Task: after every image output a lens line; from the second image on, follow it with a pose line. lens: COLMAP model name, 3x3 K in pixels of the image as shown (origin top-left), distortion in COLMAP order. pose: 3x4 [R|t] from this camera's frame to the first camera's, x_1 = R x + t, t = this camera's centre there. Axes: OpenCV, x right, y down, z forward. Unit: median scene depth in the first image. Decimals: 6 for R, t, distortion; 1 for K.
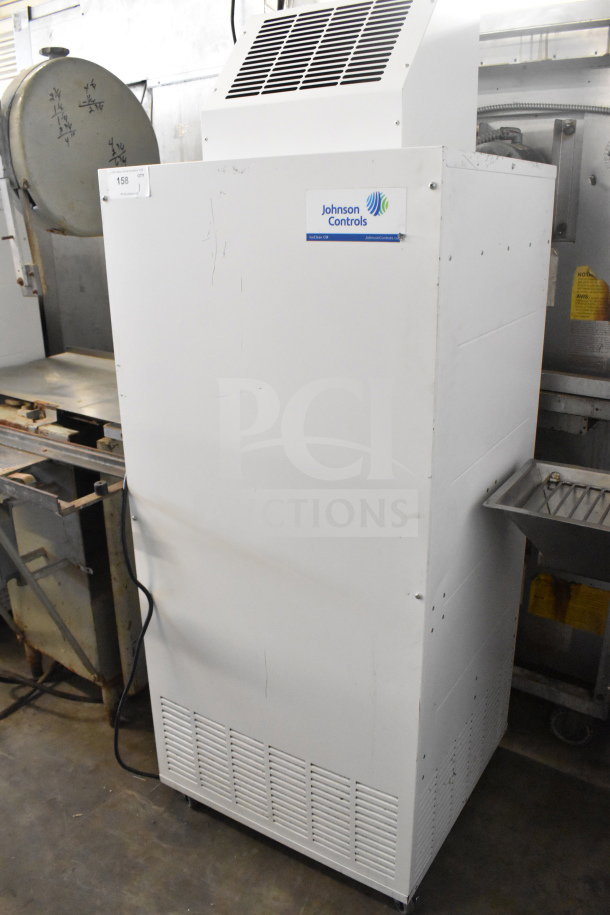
lens RADIAL K [[731.5, 0, 305.0], [0, 731.5, 457.5], [0, 0, 1]] dist [-0.081071, -0.000413]
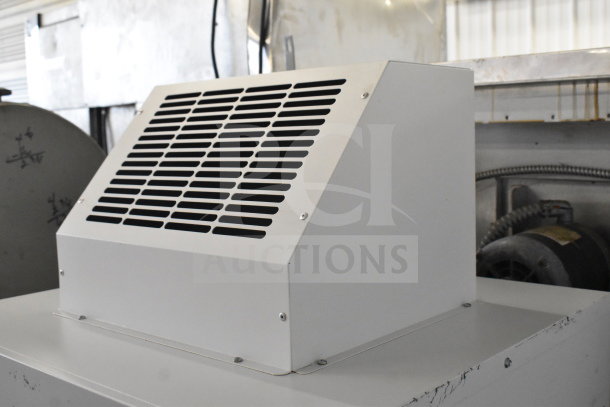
lens RADIAL K [[731.8, 0, 305.0], [0, 731.8, 203.5], [0, 0, 1]] dist [-0.014838, -0.026637]
pose [[0.986931, 0.004718, -0.161071, 0.161126], [-0.043038, 0.970978, -0.235263, -0.279129], [0.155287, 0.239121, 0.958492, 0.277831]]
